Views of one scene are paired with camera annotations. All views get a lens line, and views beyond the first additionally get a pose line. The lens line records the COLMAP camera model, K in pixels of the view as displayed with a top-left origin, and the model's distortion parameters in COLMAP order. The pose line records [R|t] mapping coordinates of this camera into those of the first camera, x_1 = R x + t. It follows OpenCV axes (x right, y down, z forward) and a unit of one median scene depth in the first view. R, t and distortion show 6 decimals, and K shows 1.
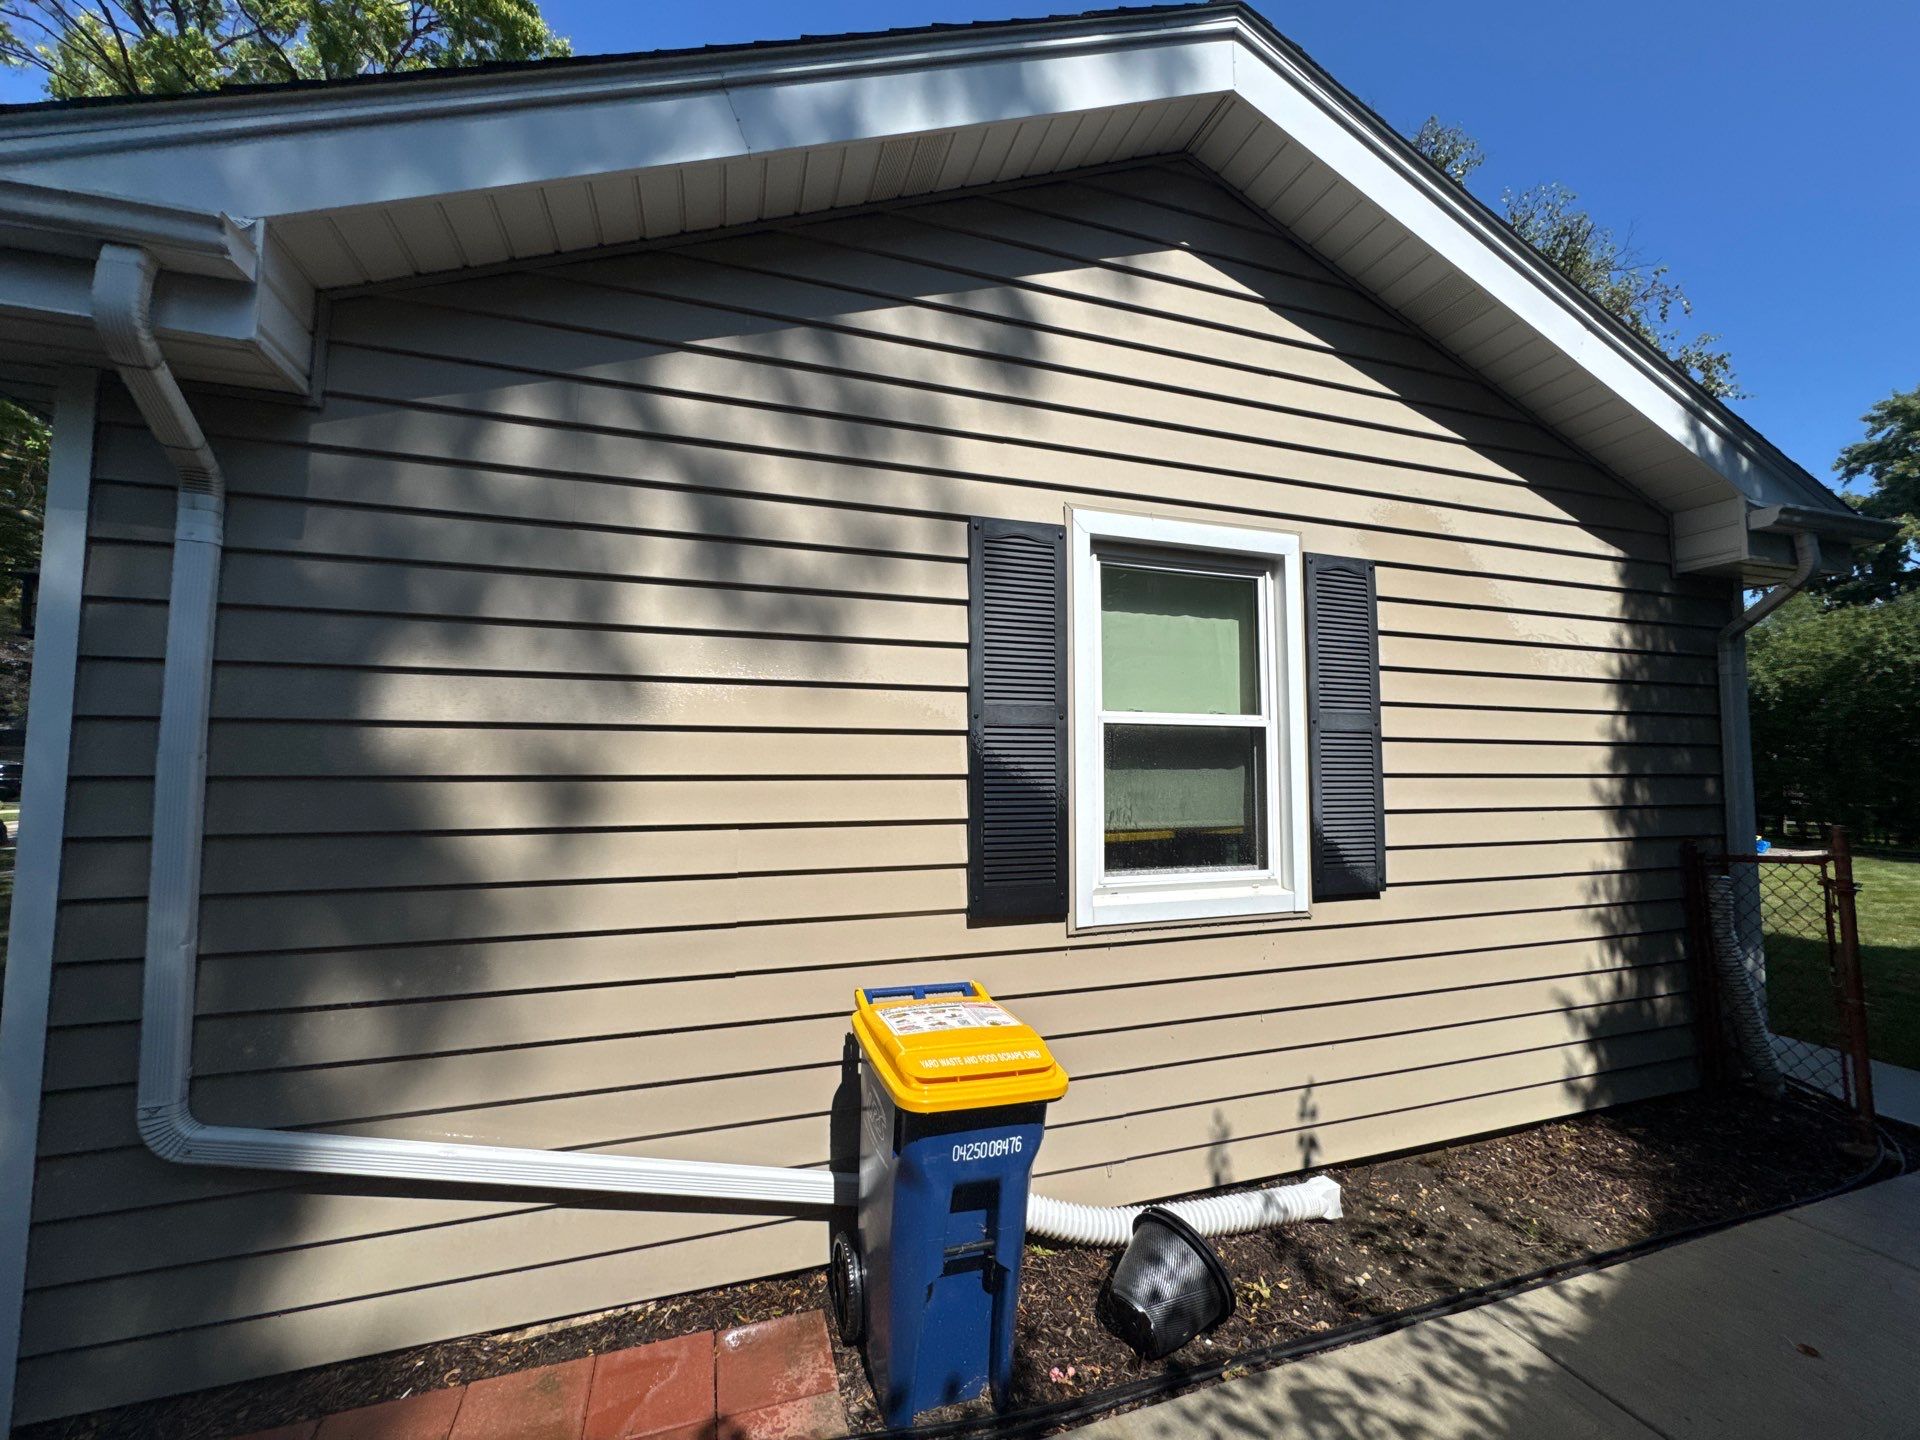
lens RADIAL K [[762.1, 0, 960.0], [0, 762.1, 720.0], [0, 0, 1]] dist [-0.000305, -0.000125]
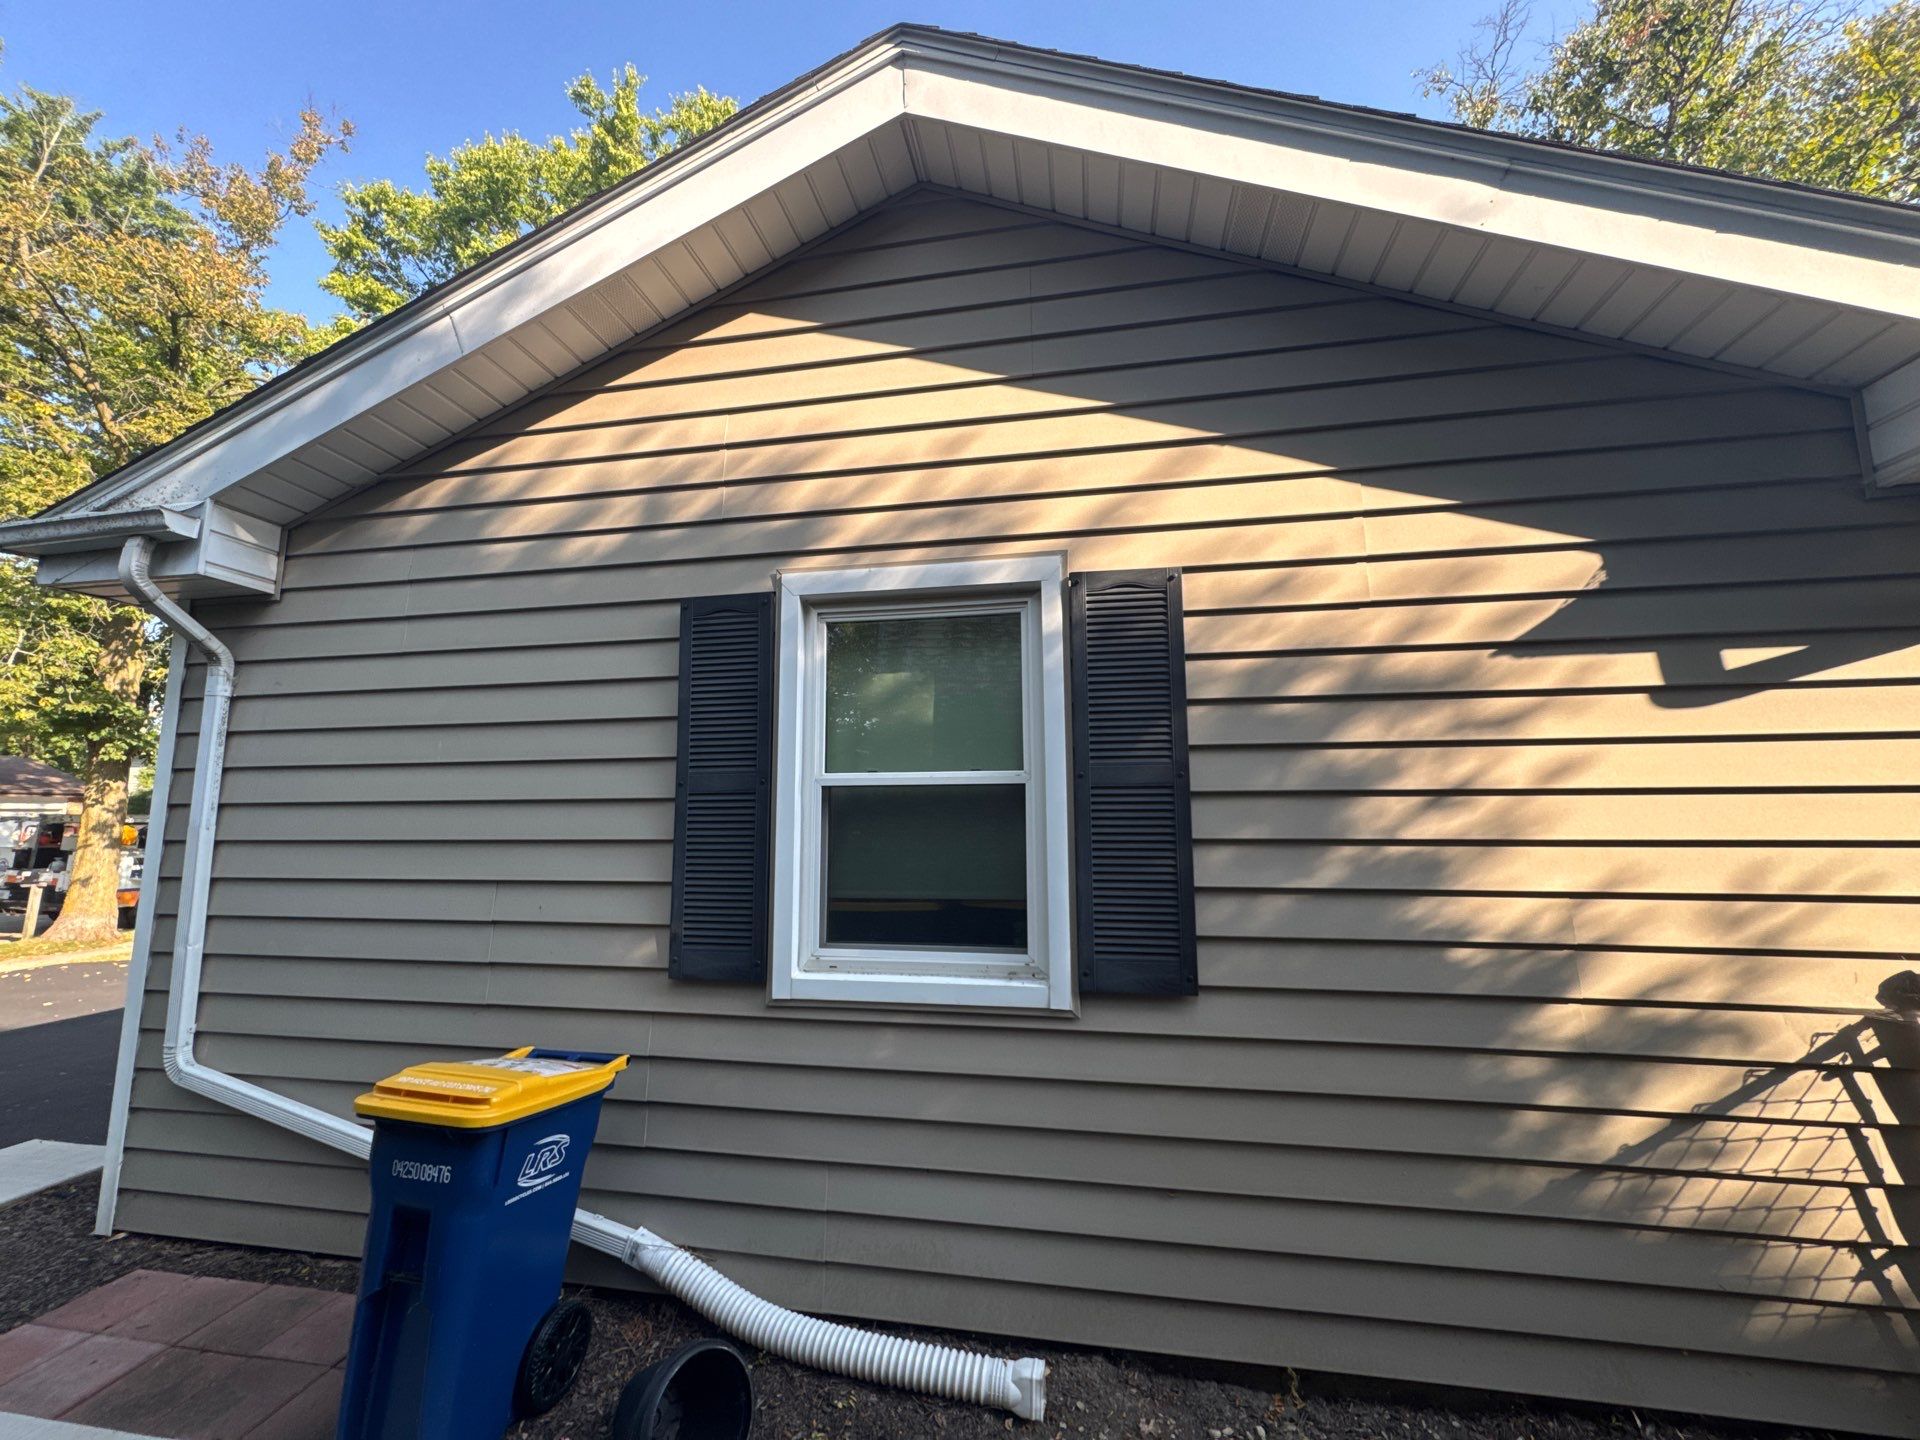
lens RADIAL K [[762.1, 0, 960.0], [0, 762.1, 720.0], [0, 0, 1]] dist [-0.000305, -0.000125]
pose [[0.875681, -0.067303, -0.478176, 0.801428], [0.035963, 0.996579, -0.074409, -0.001534], [0.481549, 0.047961, 0.875106, 0.234754]]
